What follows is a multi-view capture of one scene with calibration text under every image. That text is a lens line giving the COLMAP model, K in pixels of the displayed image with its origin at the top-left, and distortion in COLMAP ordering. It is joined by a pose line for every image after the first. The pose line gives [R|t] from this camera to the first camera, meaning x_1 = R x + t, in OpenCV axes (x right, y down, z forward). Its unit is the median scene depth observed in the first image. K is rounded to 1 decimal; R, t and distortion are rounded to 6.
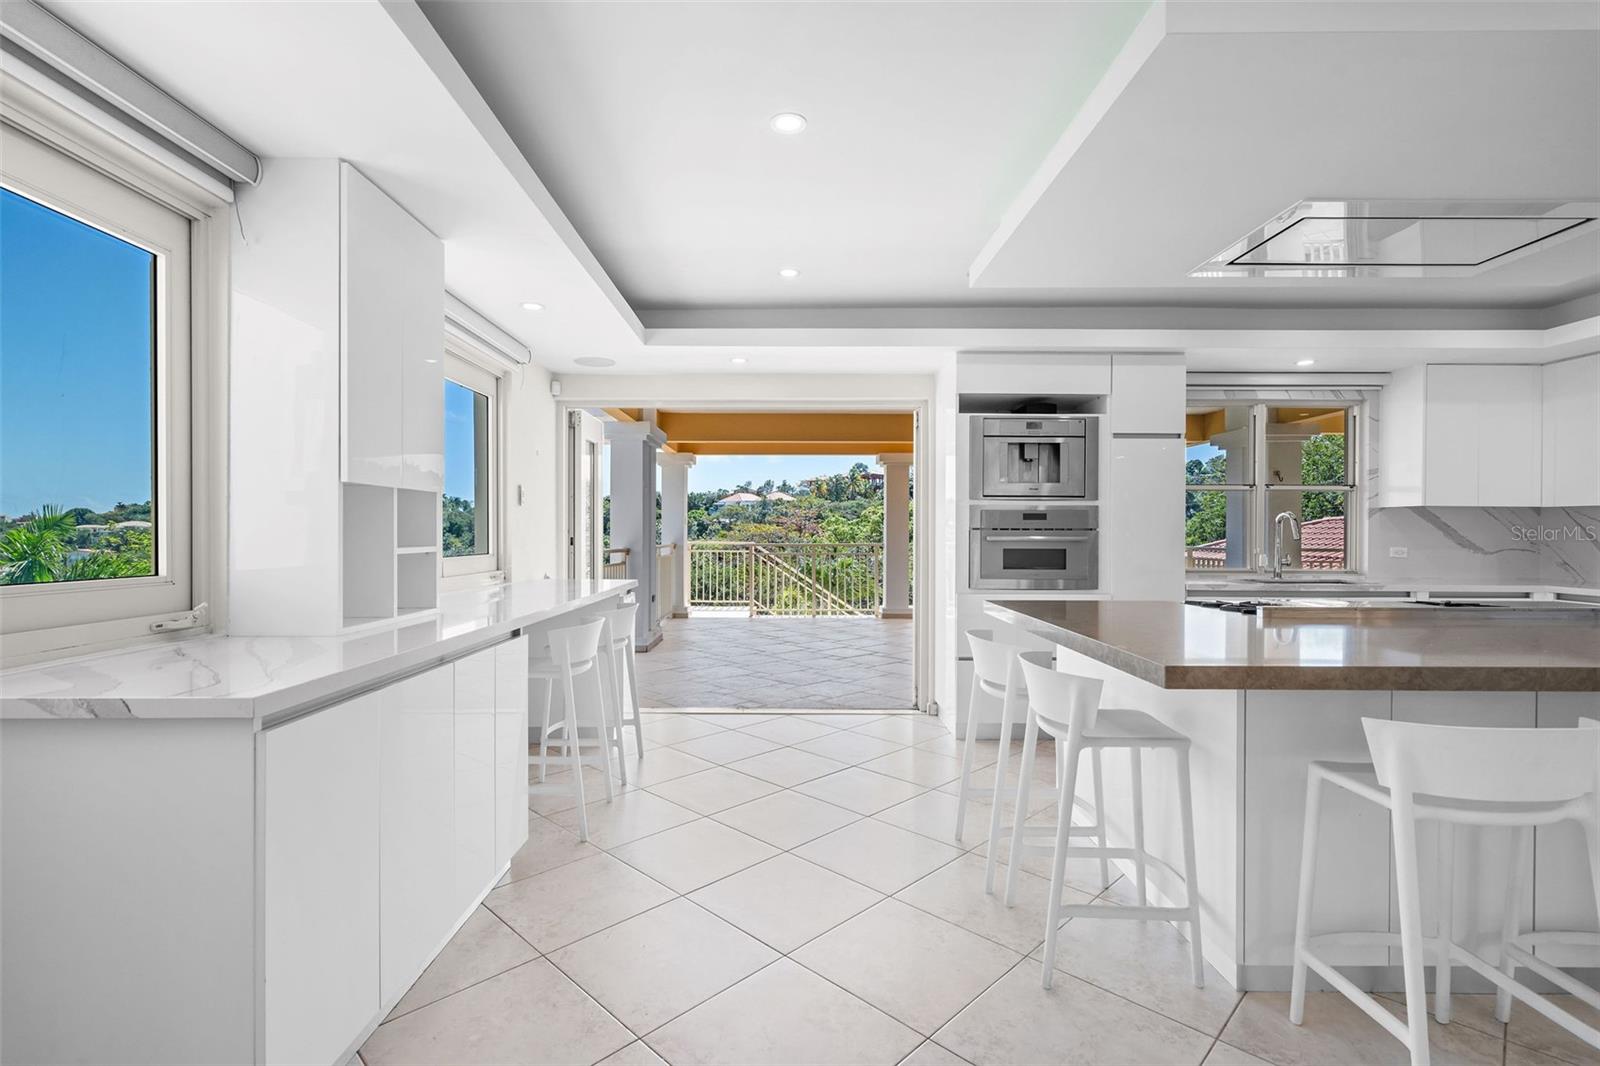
lens RADIAL K [[743.2, 0, 800.0], [0, 743.2, 533.0], [0, 0, 1]] dist [0.006636, 0.000747]
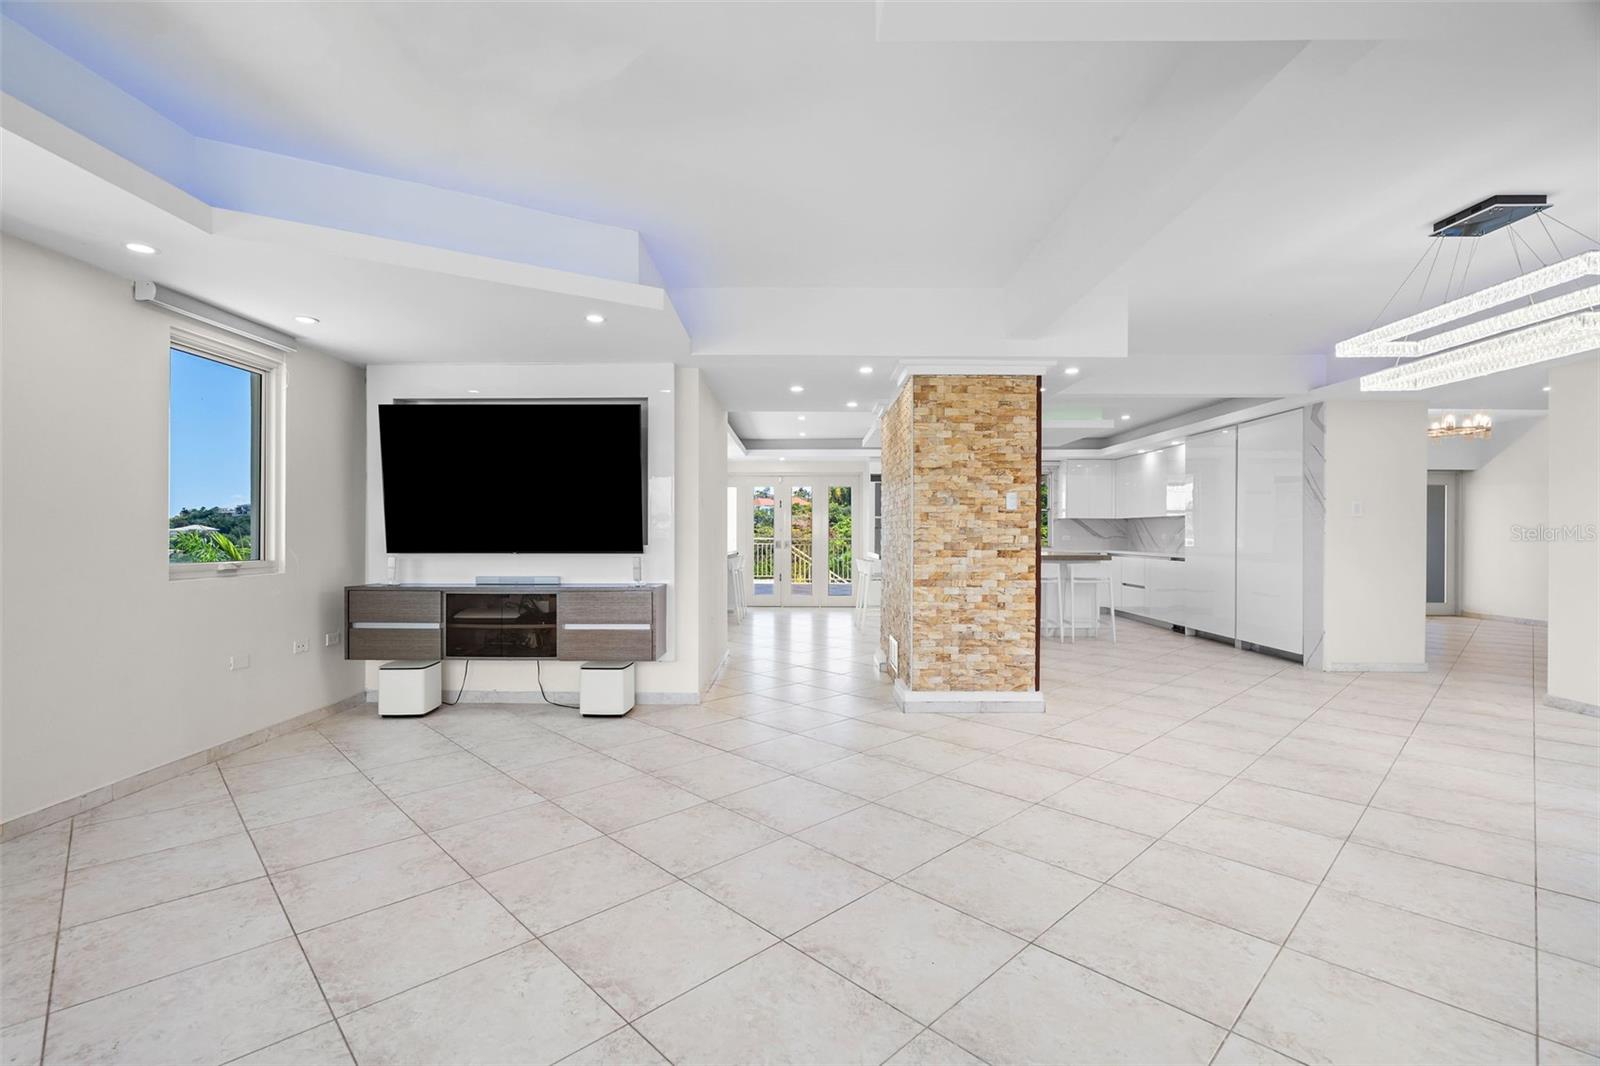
lens RADIAL K [[710.4, 0, 793.1], [0, 710.4, 539.5], [0, 0, 1]] dist [0.000010, 0.000227]
pose [[0.999487, -0.000686, -0.032021, 0.027297], [0.000864, 0.999984, 0.005549, 0.019128], [0.032016, -0.005574, 0.999472, -1.306046]]
